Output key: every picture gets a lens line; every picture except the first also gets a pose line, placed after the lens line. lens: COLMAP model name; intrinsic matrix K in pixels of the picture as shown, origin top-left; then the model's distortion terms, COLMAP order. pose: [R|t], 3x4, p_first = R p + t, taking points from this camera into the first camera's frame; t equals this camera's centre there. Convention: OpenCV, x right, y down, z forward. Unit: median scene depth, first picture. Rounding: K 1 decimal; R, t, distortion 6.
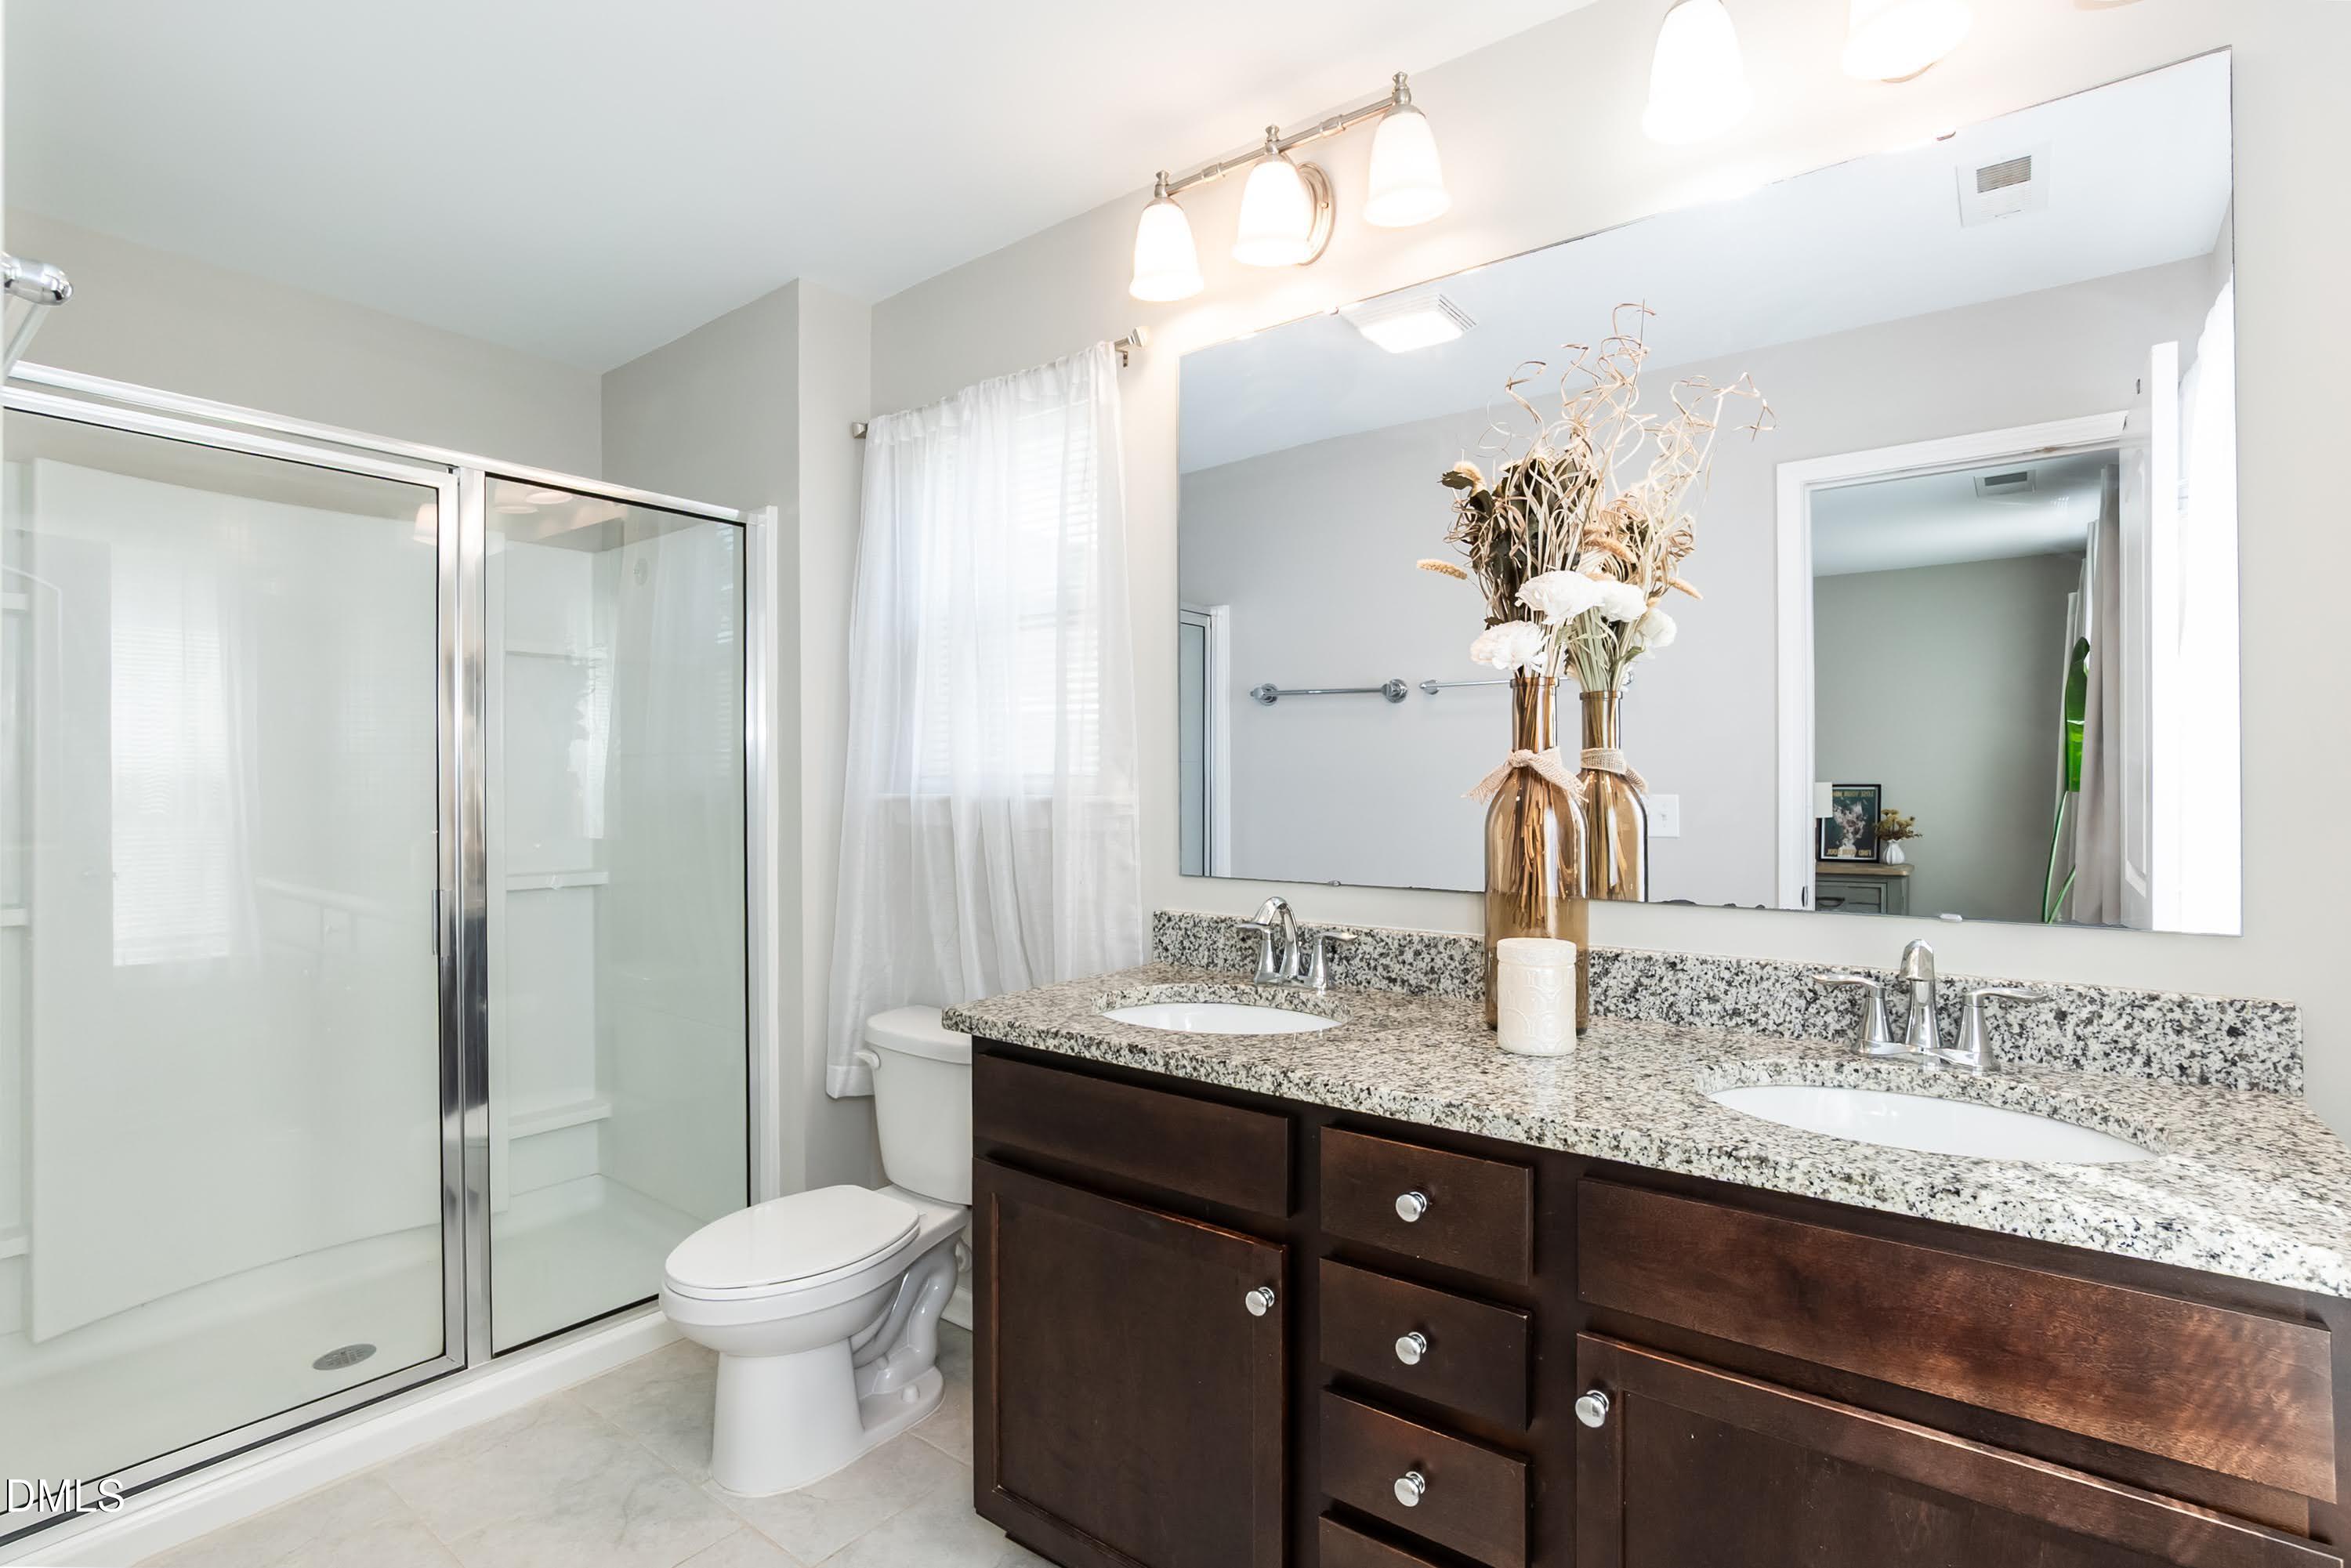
lens RADIAL K [[1113.3, 0, 1173.2], [0, 1113.3, 784.2], [0, 0, 1]] dist [-0.005332, 0.001290]
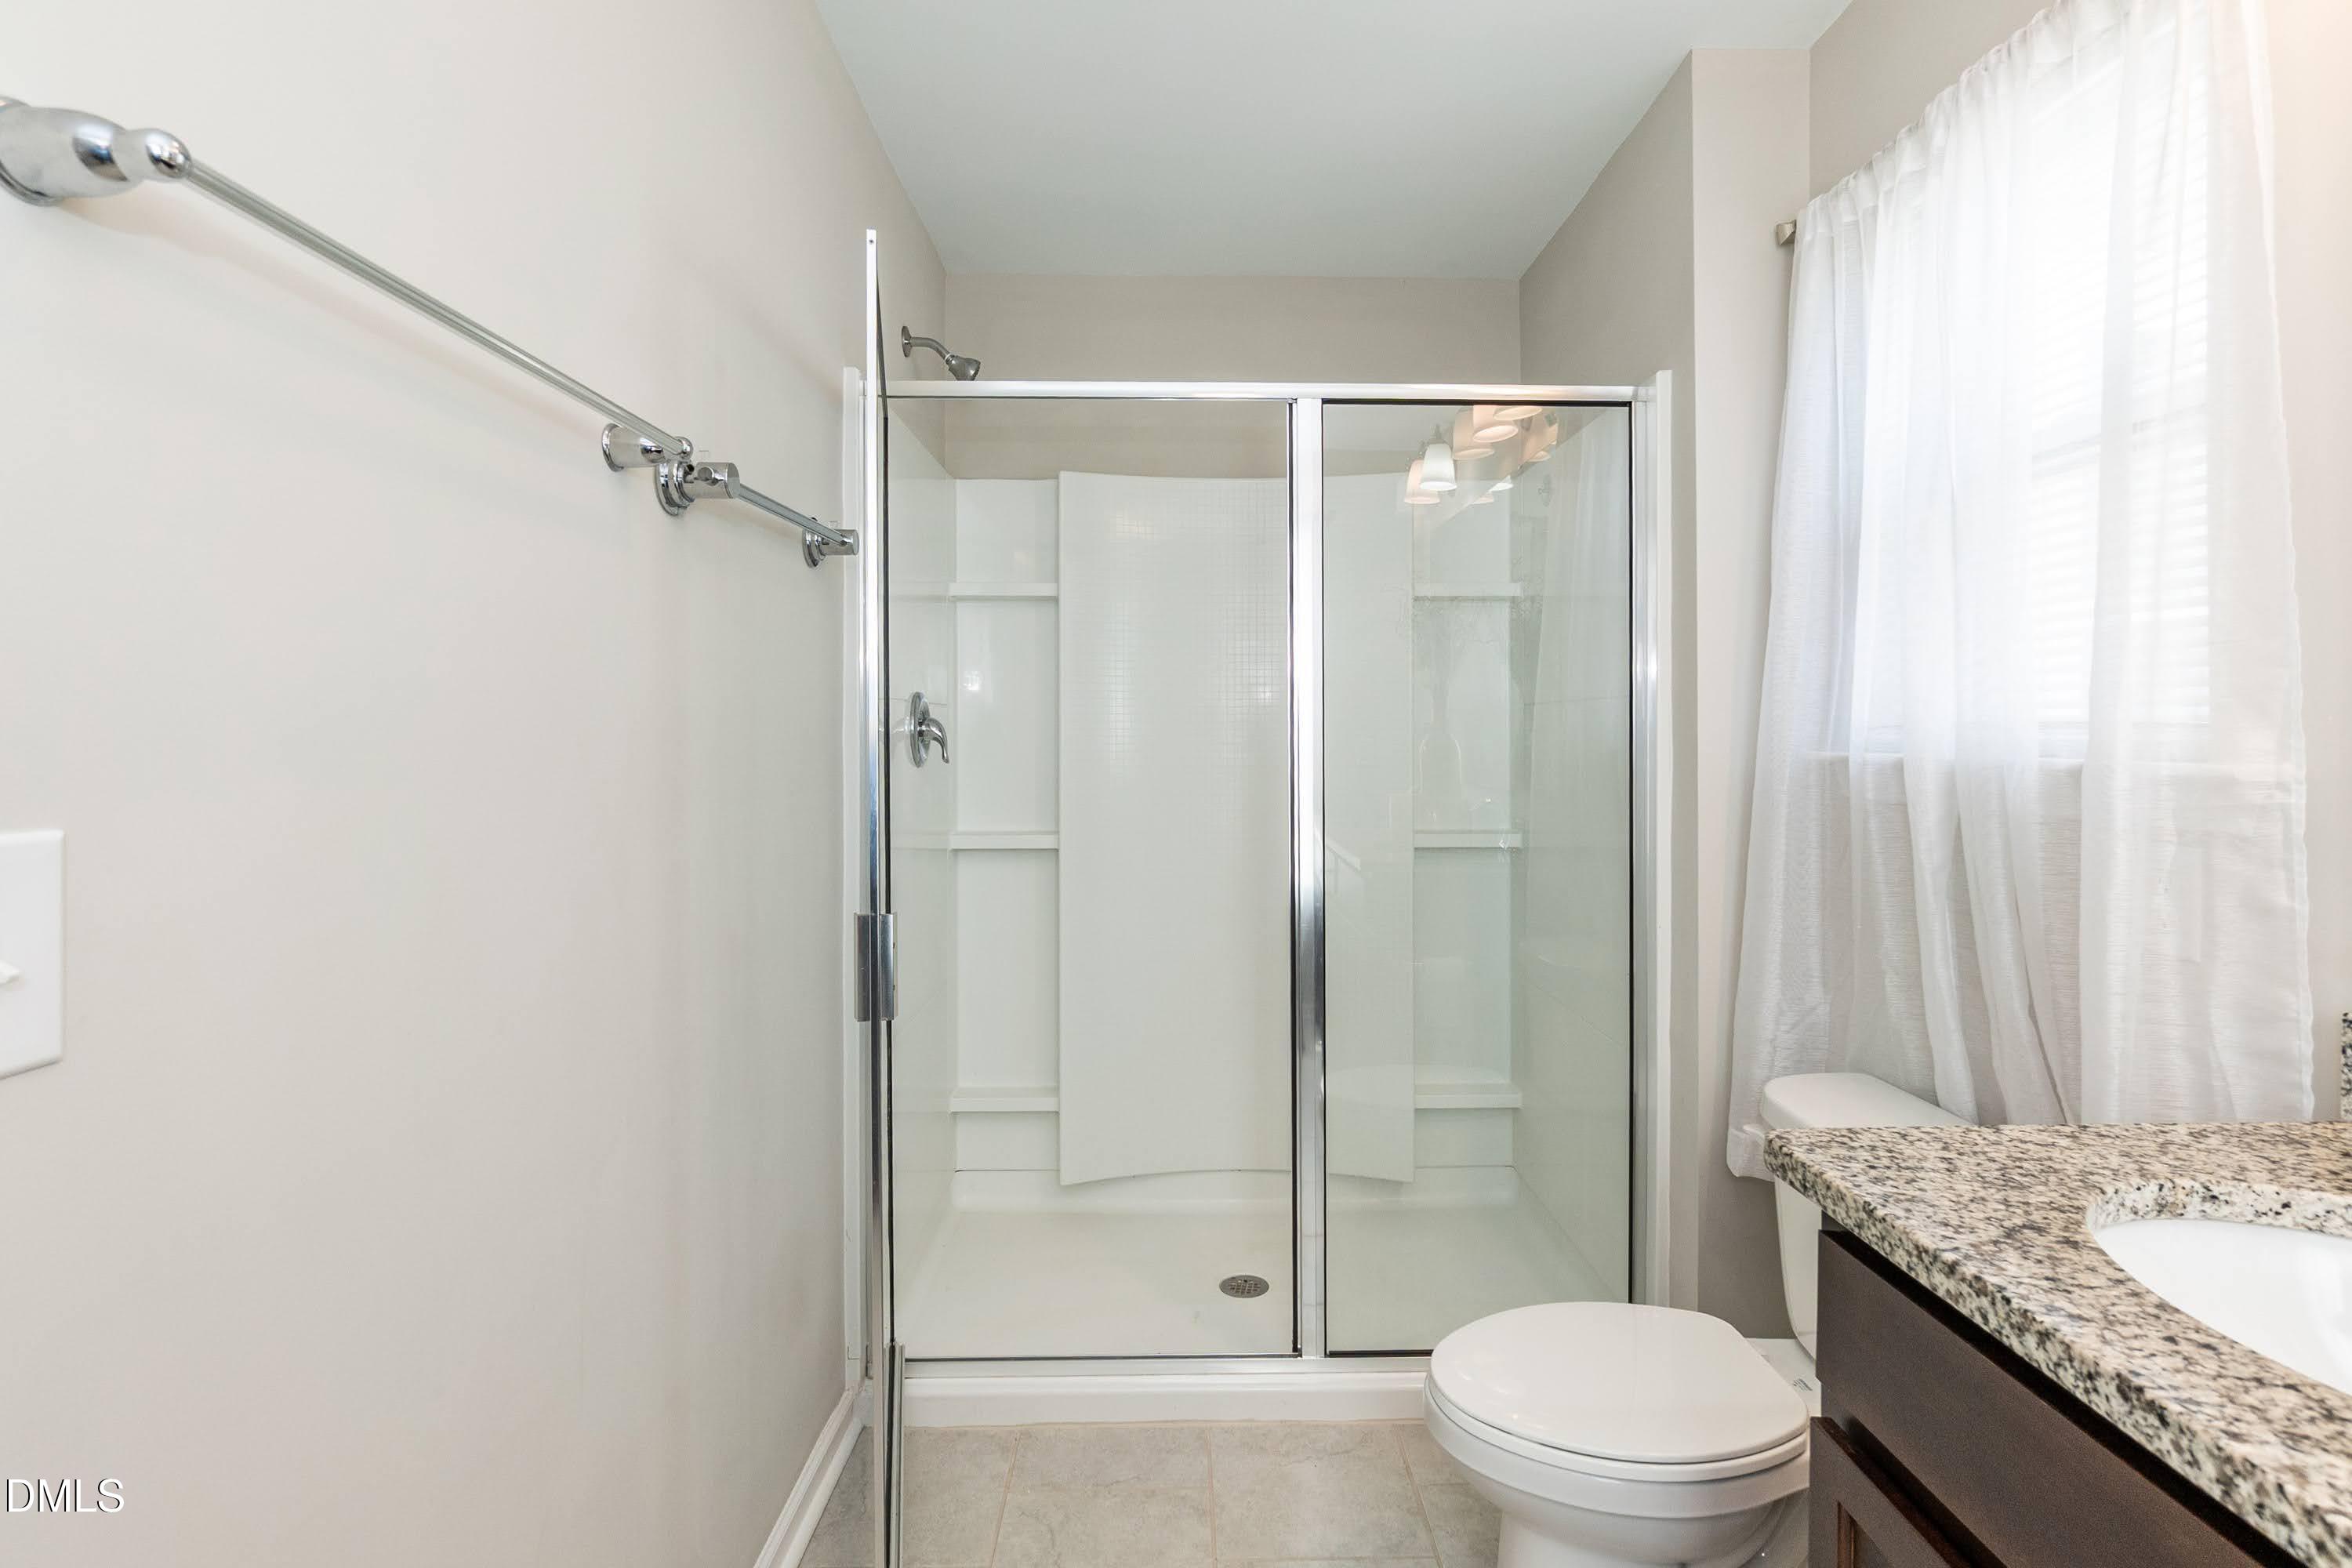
lens RADIAL K [[1113.8, 0, 1225.2], [0, 1113.8, 739.7], [0, 0, 1]] dist [-0.005332, 0.001290]
pose [[0.631816, 0.007618, -0.775081, 0.046038], [-0.005264, 0.999971, 0.005537, -0.001422], [0.775100, 0.000581, 0.631838, 0.329061]]
